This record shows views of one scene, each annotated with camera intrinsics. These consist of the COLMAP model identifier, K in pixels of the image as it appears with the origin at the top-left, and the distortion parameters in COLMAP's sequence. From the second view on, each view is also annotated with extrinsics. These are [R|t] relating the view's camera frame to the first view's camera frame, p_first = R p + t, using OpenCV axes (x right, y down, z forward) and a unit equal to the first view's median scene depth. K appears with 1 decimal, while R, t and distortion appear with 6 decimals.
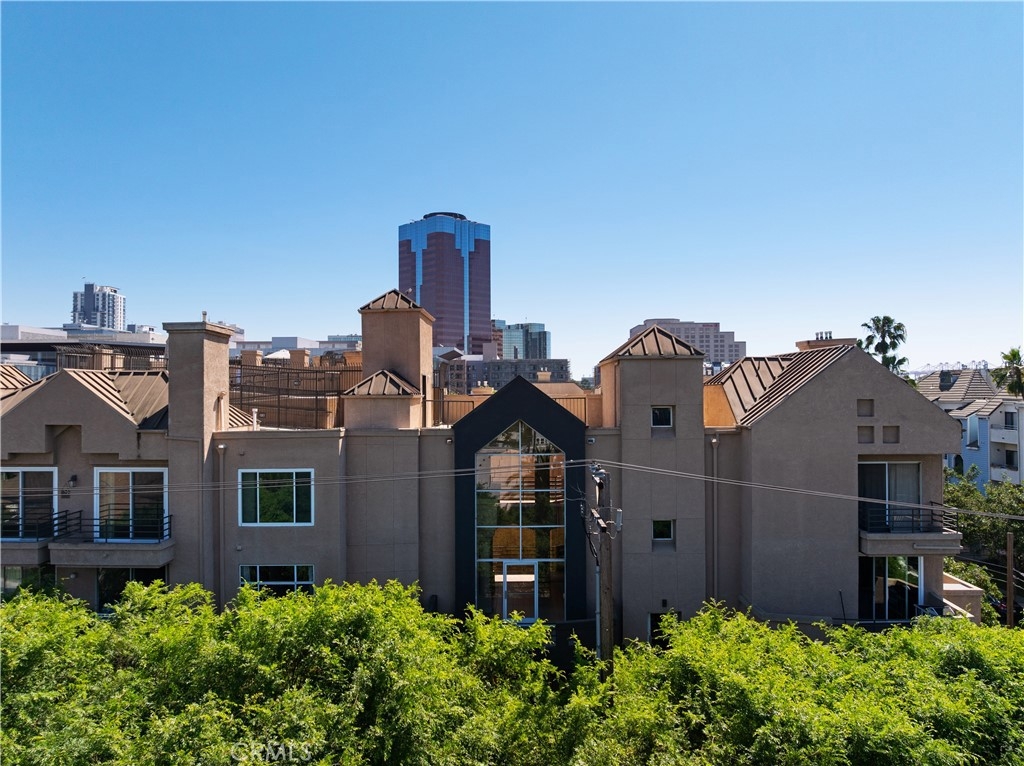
lens RADIAL K [[721.0, 0, 512.0], [0, 721.0, 383.0], [0, 0, 1]] dist [-0.074161, -0.002081]
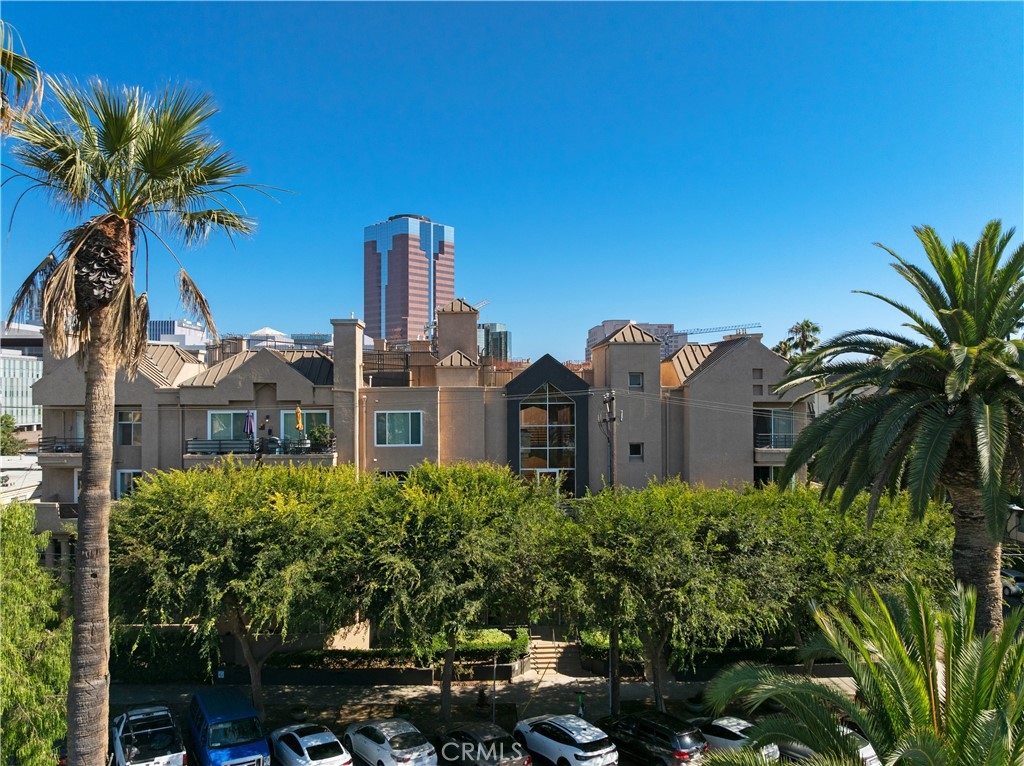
lens RADIAL K [[721.0, 0, 512.0], [0, 721.0, 383.0], [0, 0, 1]] dist [-0.074161, -0.002081]
pose [[0.998190, 0.002580, 0.060091, -0.167685], [-0.002564, 0.999997, -0.000337, 0.056047], [-0.060092, 0.000183, 0.998193, -0.607993]]
